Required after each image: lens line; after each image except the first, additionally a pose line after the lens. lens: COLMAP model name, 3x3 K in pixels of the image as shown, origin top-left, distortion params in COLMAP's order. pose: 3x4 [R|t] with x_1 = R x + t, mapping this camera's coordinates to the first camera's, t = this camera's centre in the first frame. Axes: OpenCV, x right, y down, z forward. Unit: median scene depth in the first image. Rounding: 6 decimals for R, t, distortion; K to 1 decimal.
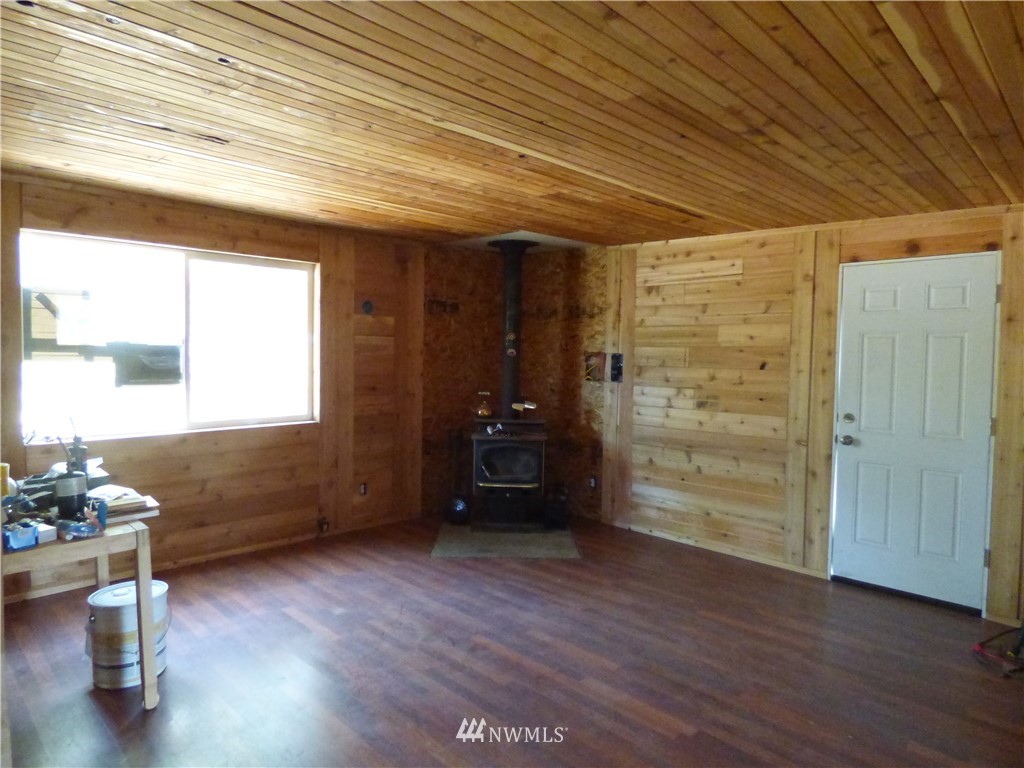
lens RADIAL K [[622.8, 0, 516.5], [0, 622.8, 381.9], [0, 0, 1]] dist [-0.017783, 0.000482]
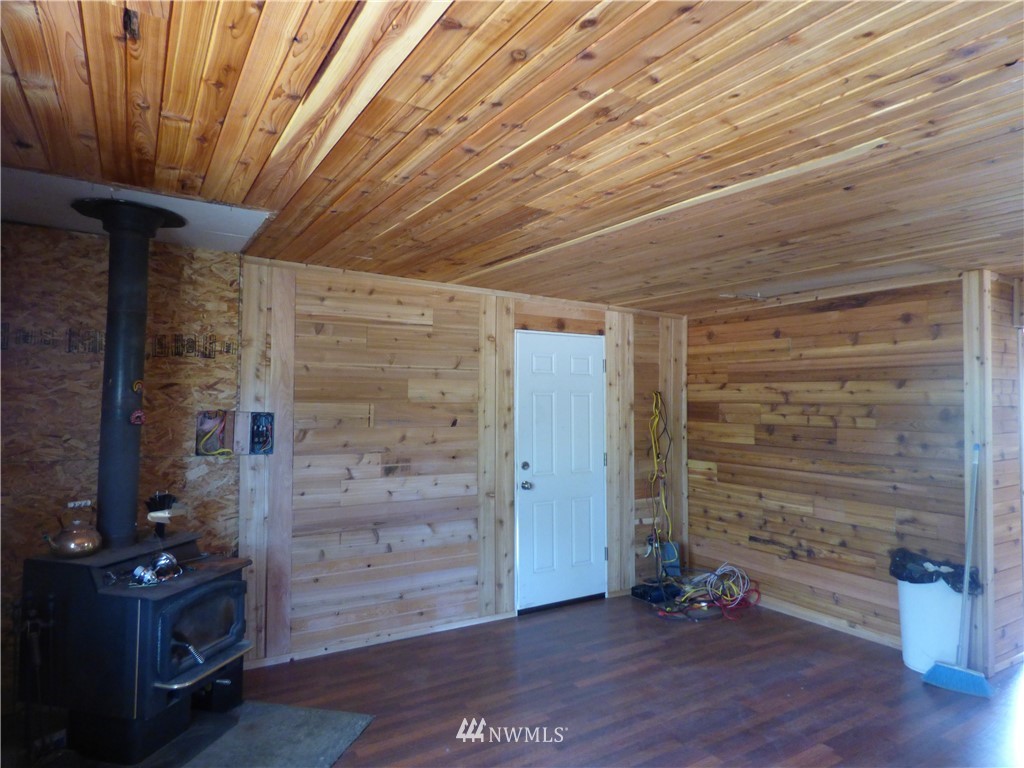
lens RADIAL K [[622.8, 0, 516.5], [0, 622.8, 381.9], [0, 0, 1]] dist [-0.017783, 0.000482]
pose [[0.241268, 0.016275, 0.970322, -0.535241], [0.040258, 0.998831, -0.026763, -0.060338], [-0.969623, 0.045521, 0.240330, 0.678329]]
